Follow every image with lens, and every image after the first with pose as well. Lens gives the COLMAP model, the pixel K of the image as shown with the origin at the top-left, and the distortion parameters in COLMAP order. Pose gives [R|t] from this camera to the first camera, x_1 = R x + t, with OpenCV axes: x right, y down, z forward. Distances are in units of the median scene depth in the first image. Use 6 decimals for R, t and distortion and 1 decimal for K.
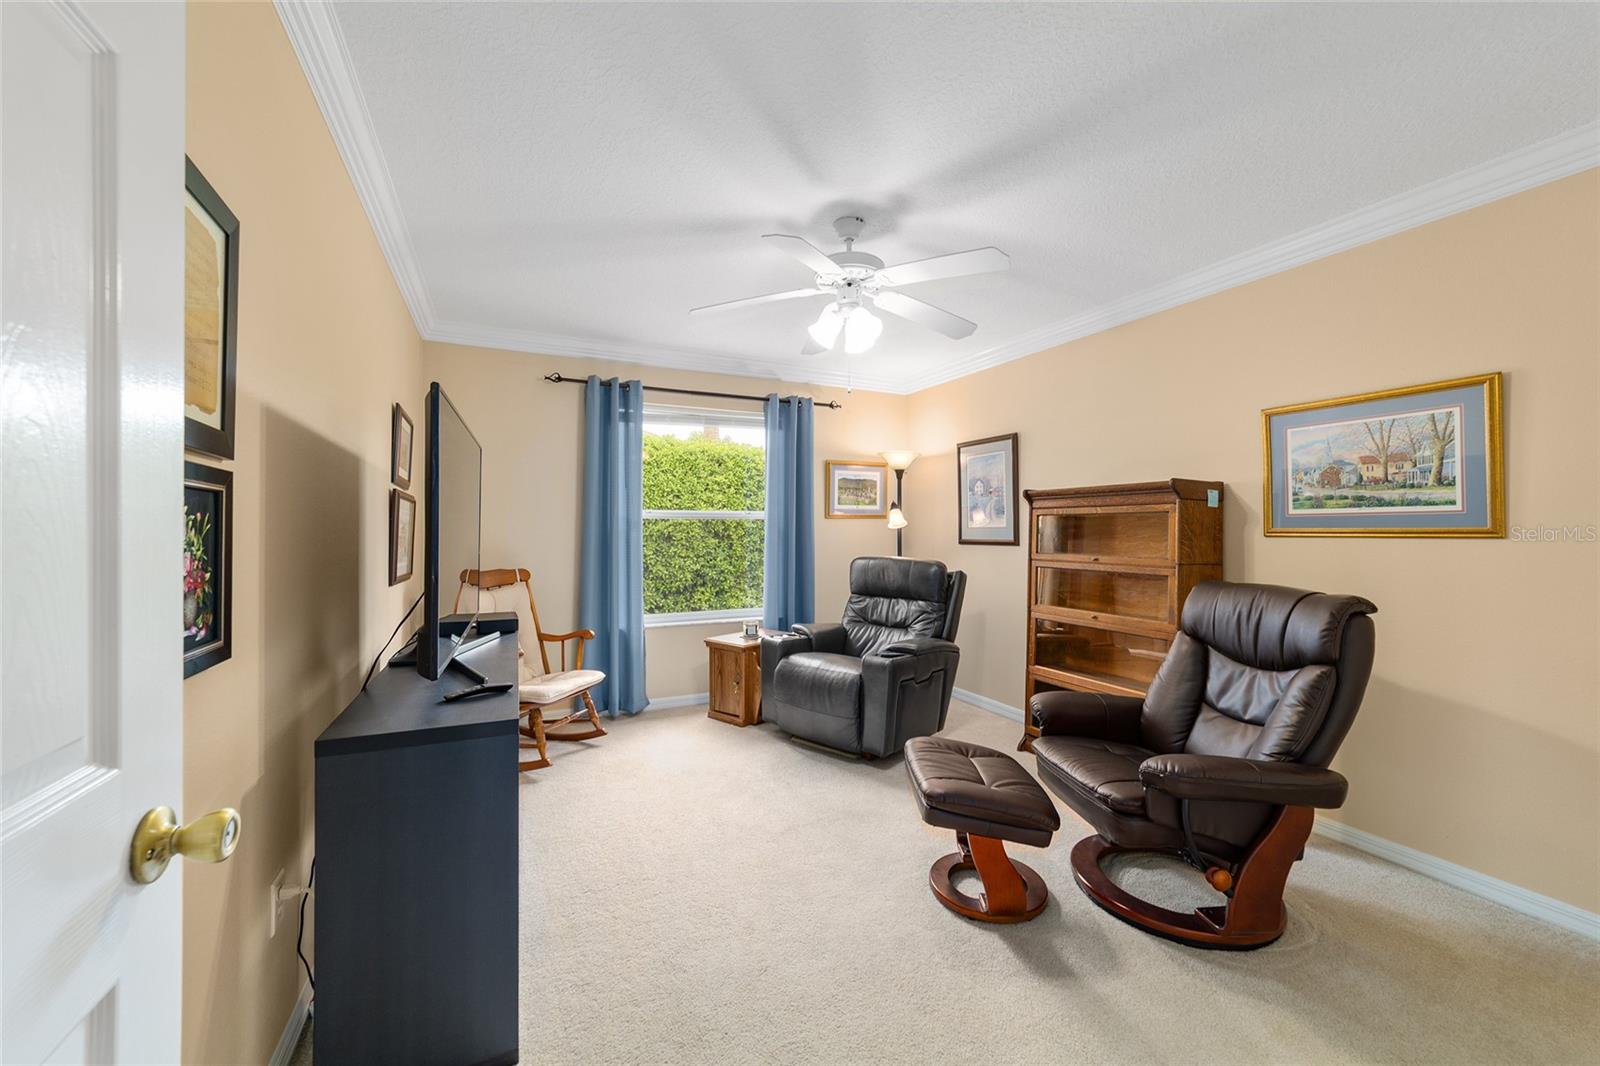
lens RADIAL K [[614.9, 0, 797.8], [0, 614.9, 534.2], [0, 0, 1]] dist [-0.019814, 0.009009]
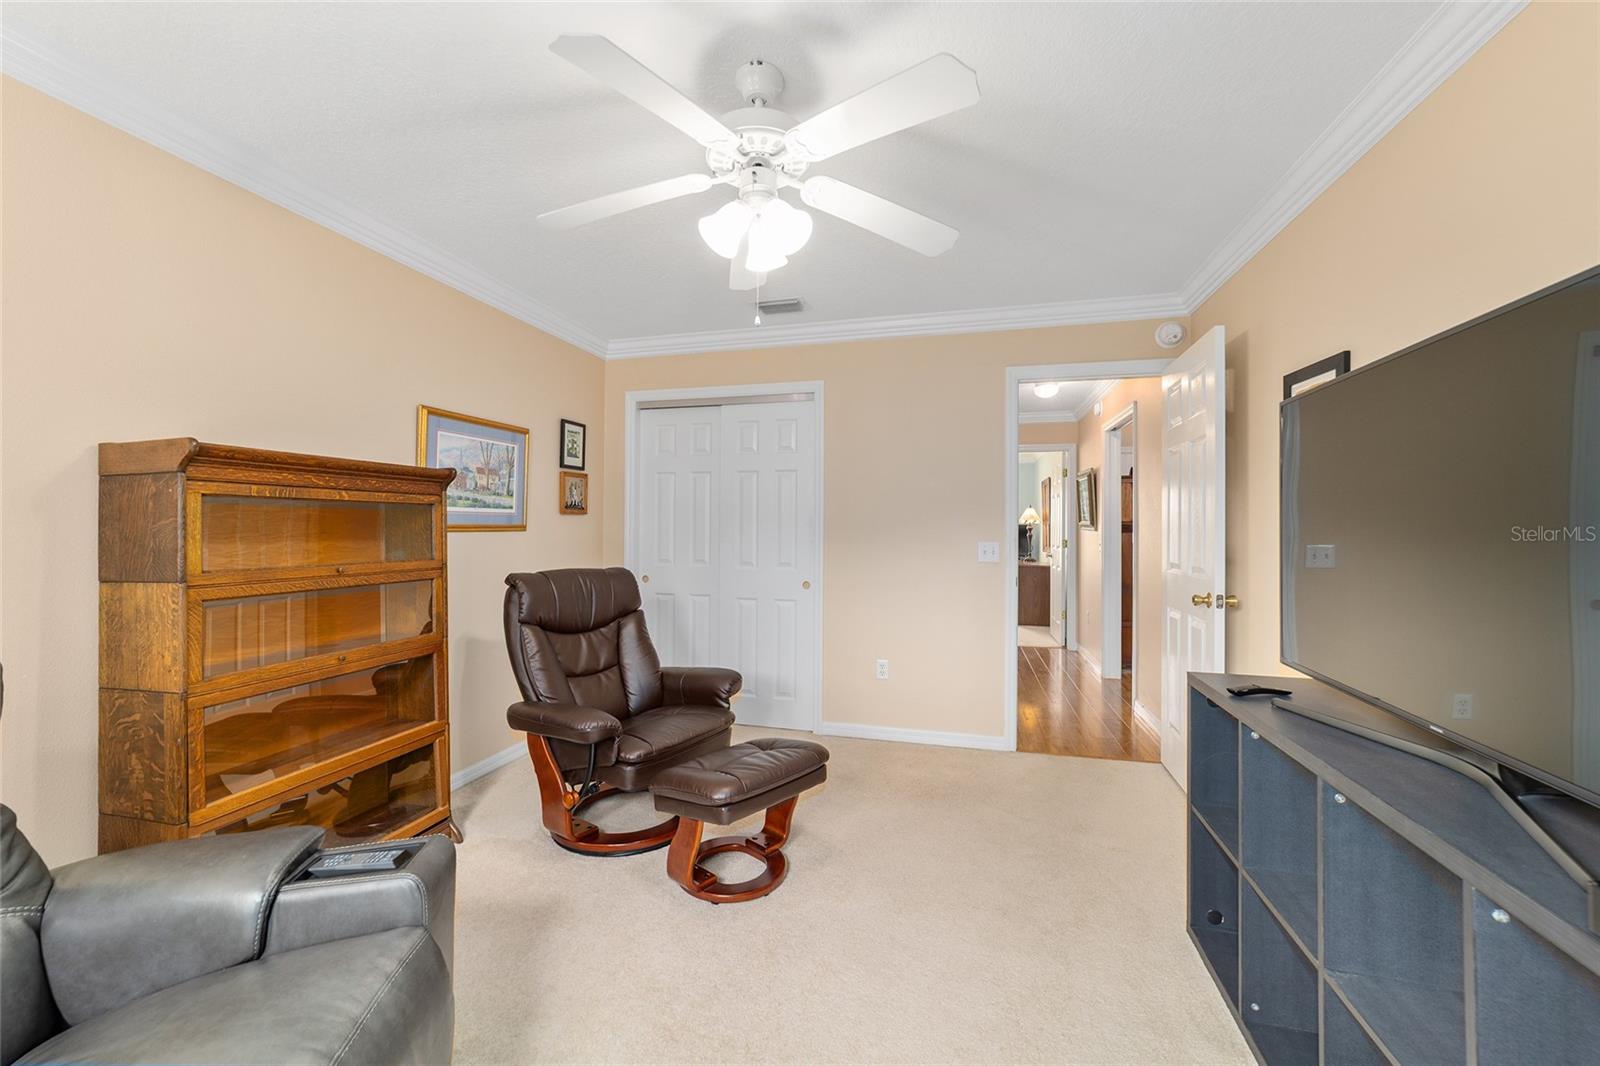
lens RADIAL K [[614.9, 0, 797.8], [0, 614.9, 534.2], [0, 0, 1]] dist [-0.019814, 0.009009]
pose [[-0.755855, -0.008050, 0.654690, -0.416696], [0.004048, 0.999848, 0.016967, -0.008476], [-0.654727, 0.015474, -0.755707, 1.572404]]
